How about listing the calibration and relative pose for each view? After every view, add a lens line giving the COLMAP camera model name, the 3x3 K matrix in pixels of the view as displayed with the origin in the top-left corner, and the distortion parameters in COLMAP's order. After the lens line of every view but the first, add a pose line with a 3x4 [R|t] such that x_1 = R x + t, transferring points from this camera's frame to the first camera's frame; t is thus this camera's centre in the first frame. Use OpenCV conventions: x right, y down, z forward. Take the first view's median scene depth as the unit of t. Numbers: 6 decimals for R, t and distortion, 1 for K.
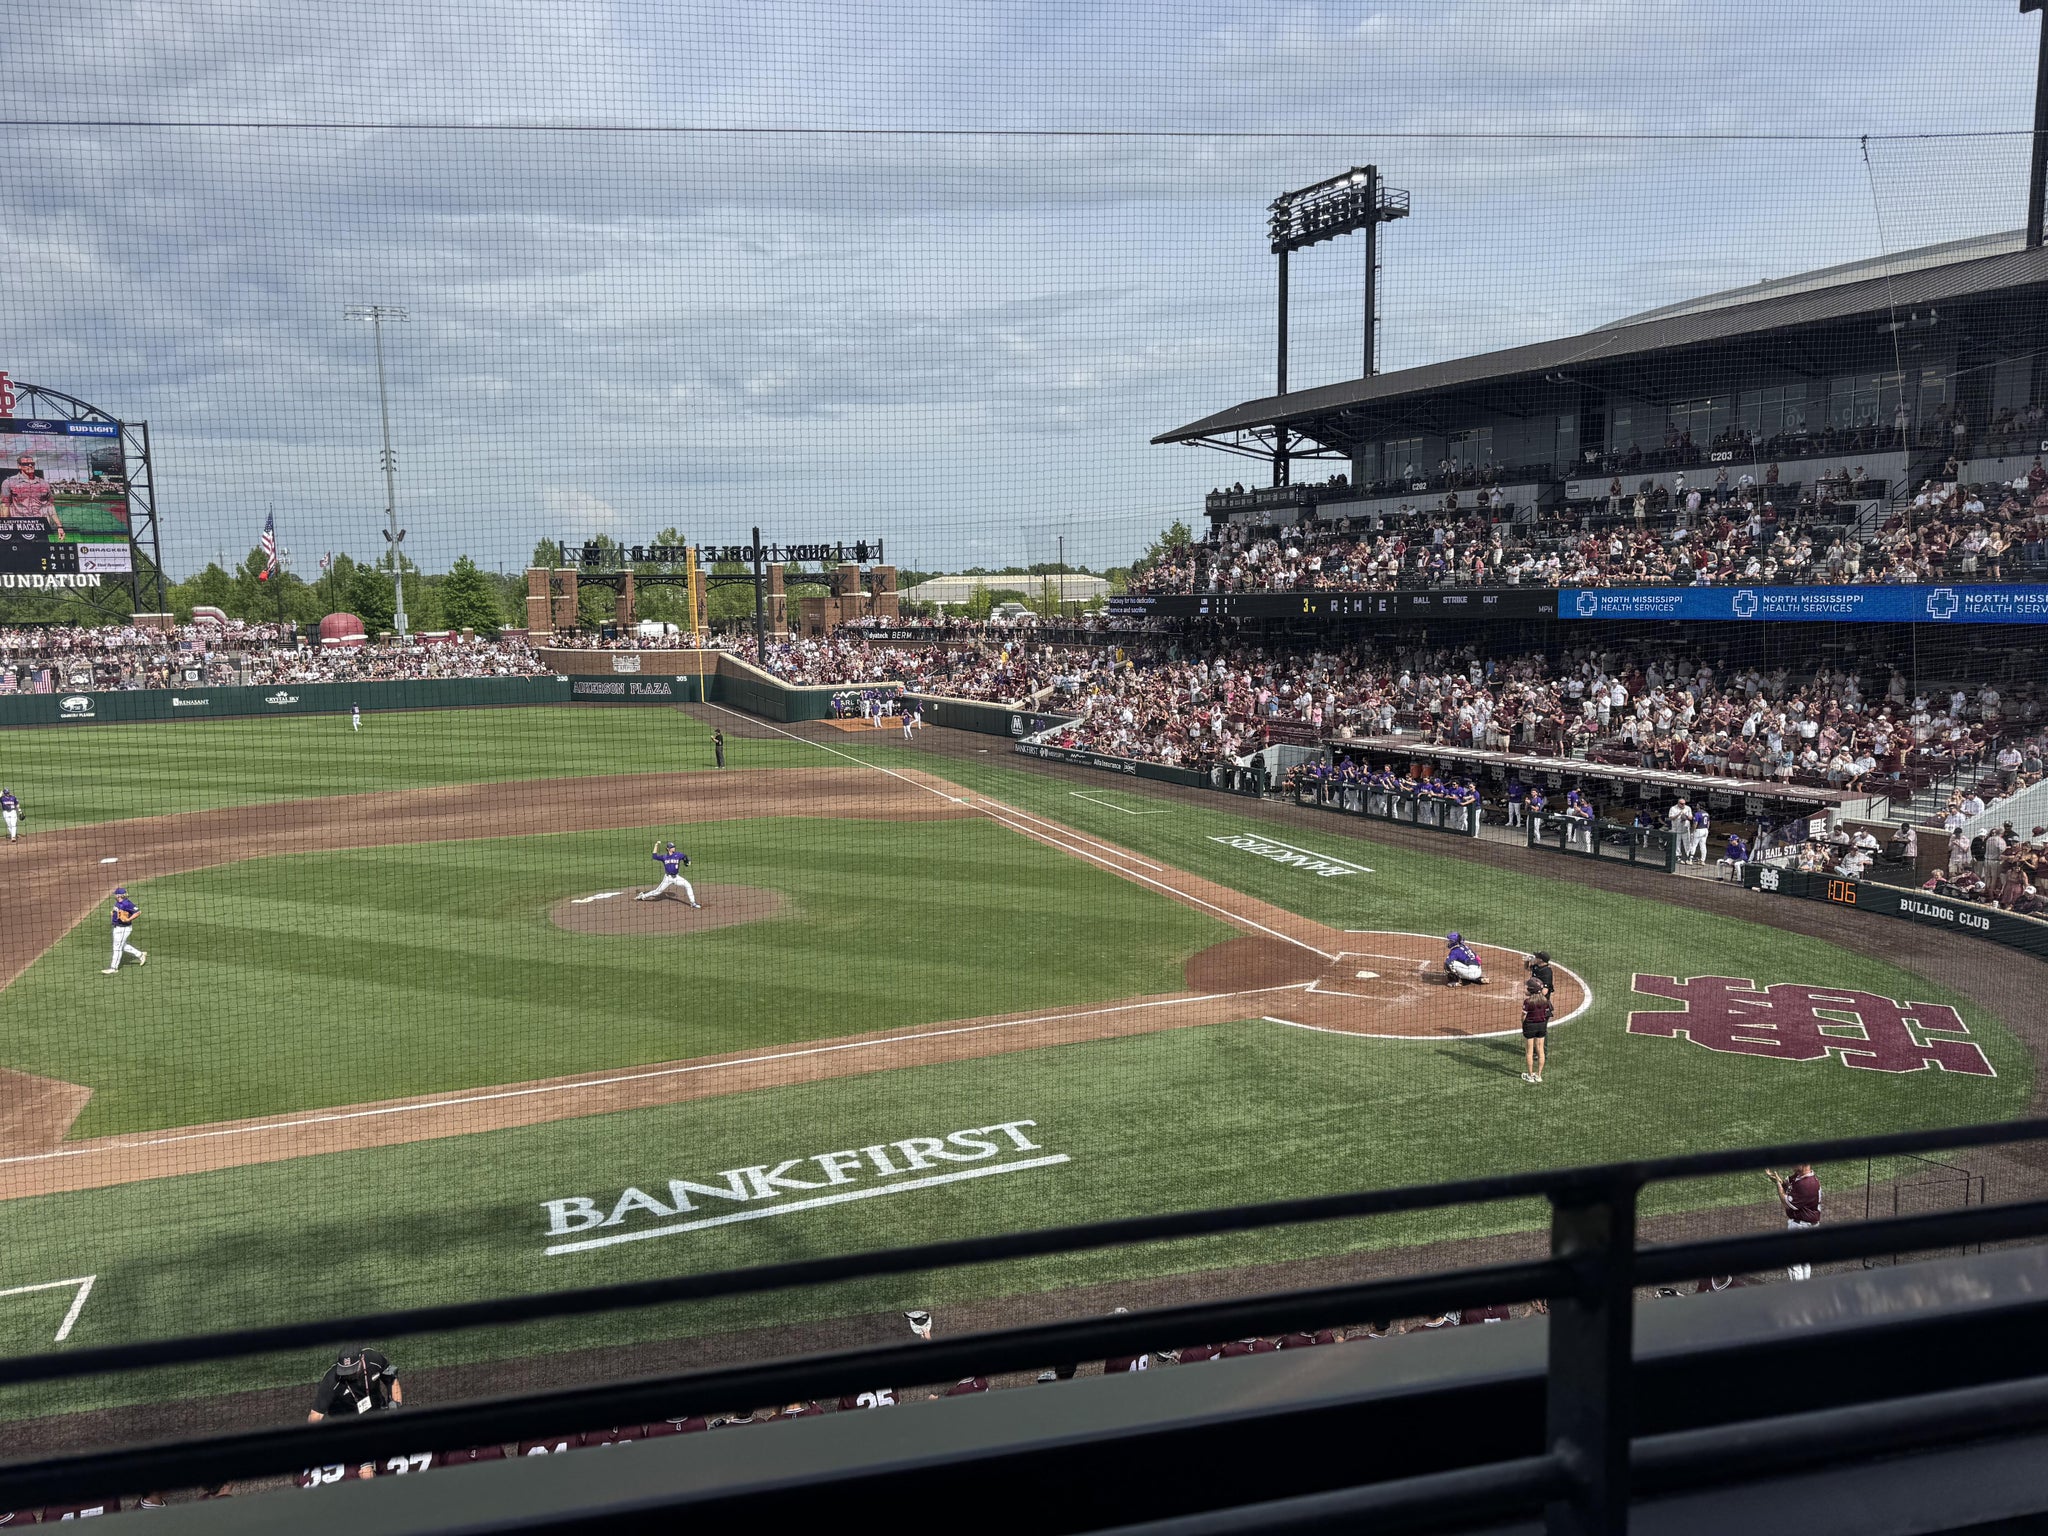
lens RADIAL K [[1405.6, 0, 1032.5], [0, 1405.6, 798.5], [0, 0, 1]] dist [0.103524, -0.150798]
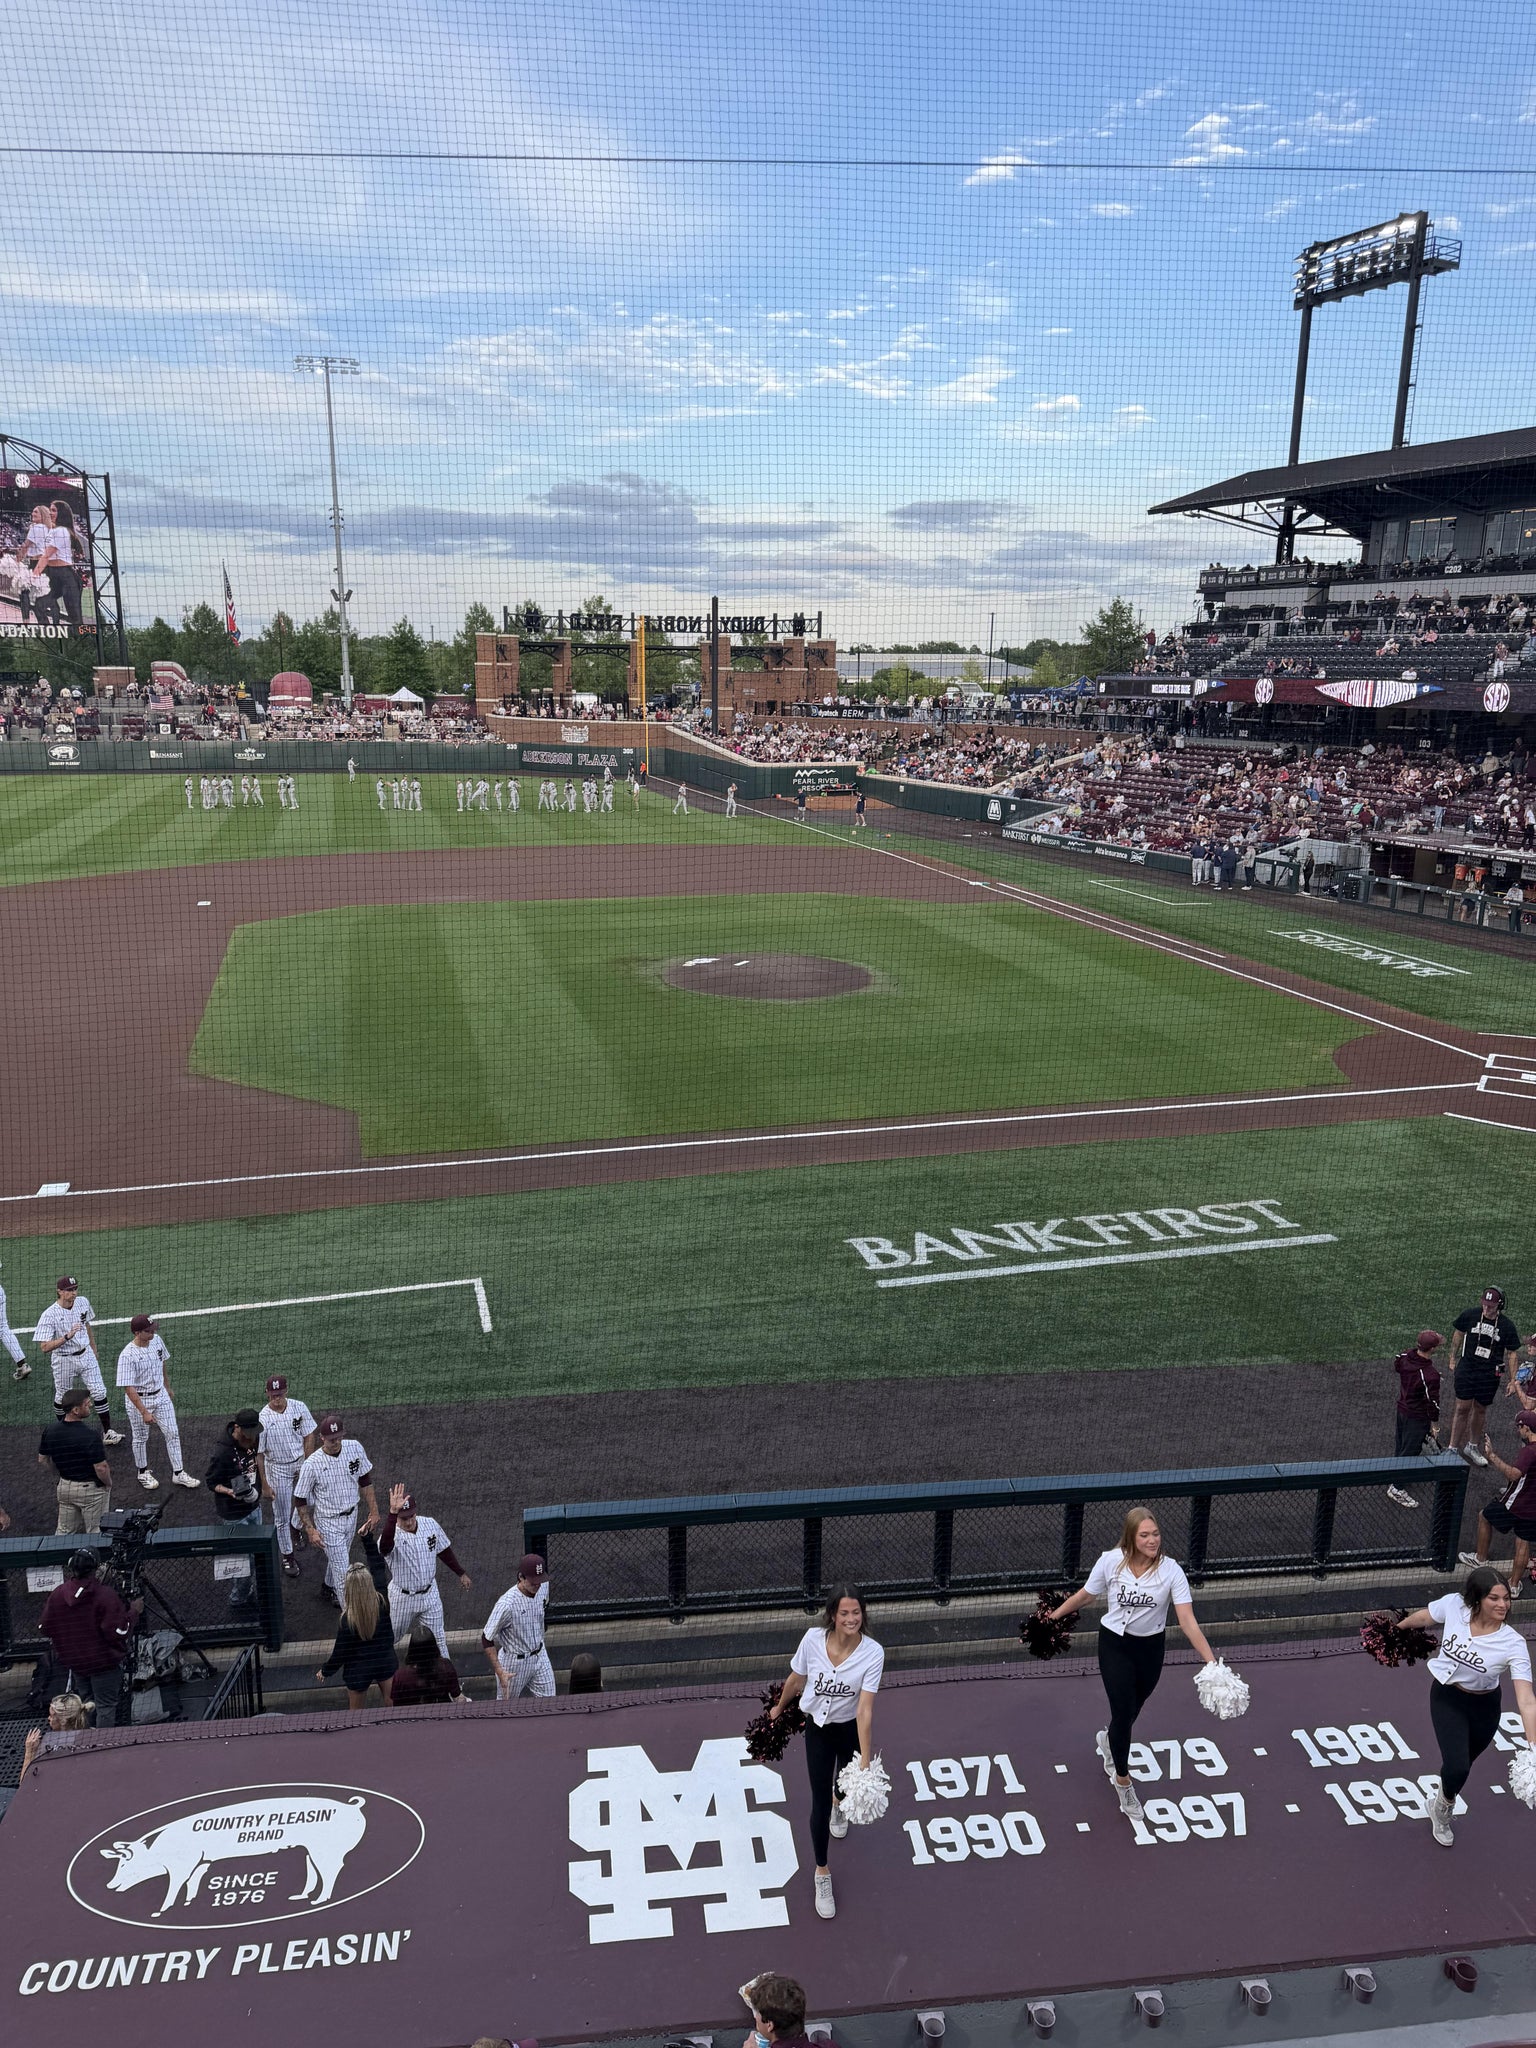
lens RADIAL K [[1405.6, 0, 756.9], [0, 1405.6, 1032.9], [0, 0, 1]] dist [0.103524, -0.150798]
pose [[0.993881, 0.055288, -0.095619, -0.071081], [-0.044878, 0.993161, 0.107784, 0.003511], [0.100925, -0.102833, 0.989565, -0.010984]]
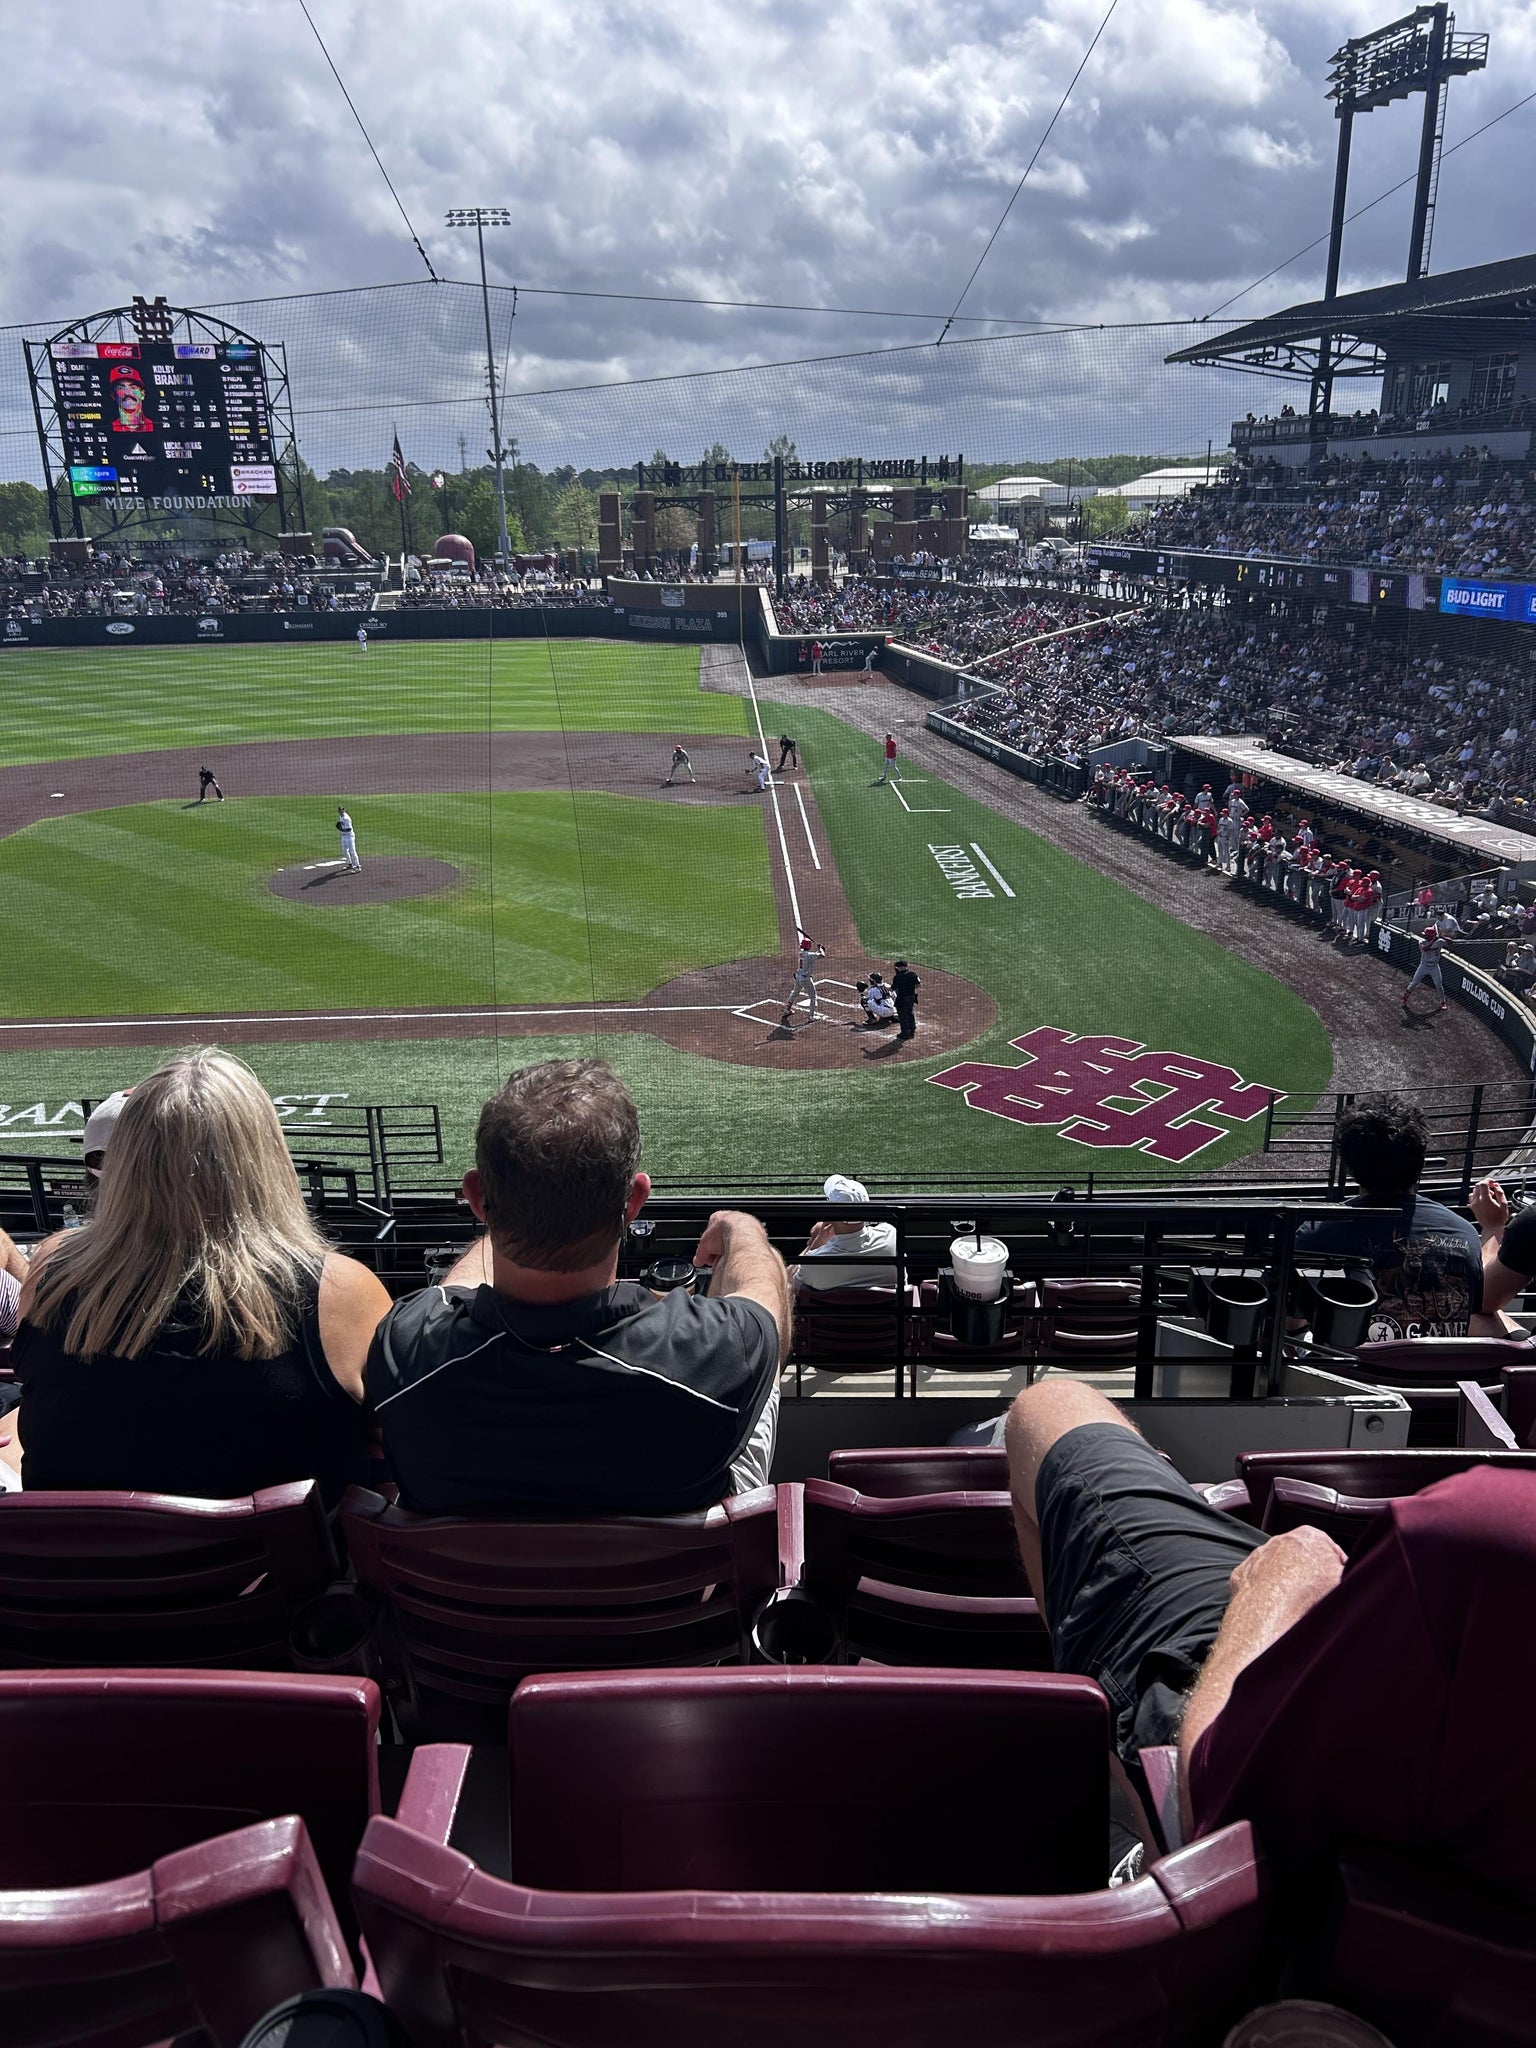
lens RADIAL K [[1526.7, 0, 768.0], [0, 1526.7, 1024.0], [0, 0, 1]] dist [0.010705, 0.000717]
pose [[0.944713, 0.109900, -0.308932, 0.205098], [-0.047056, 0.977847, 0.203965, -0.034930], [0.324504, -0.178151, 0.928956, -0.038125]]
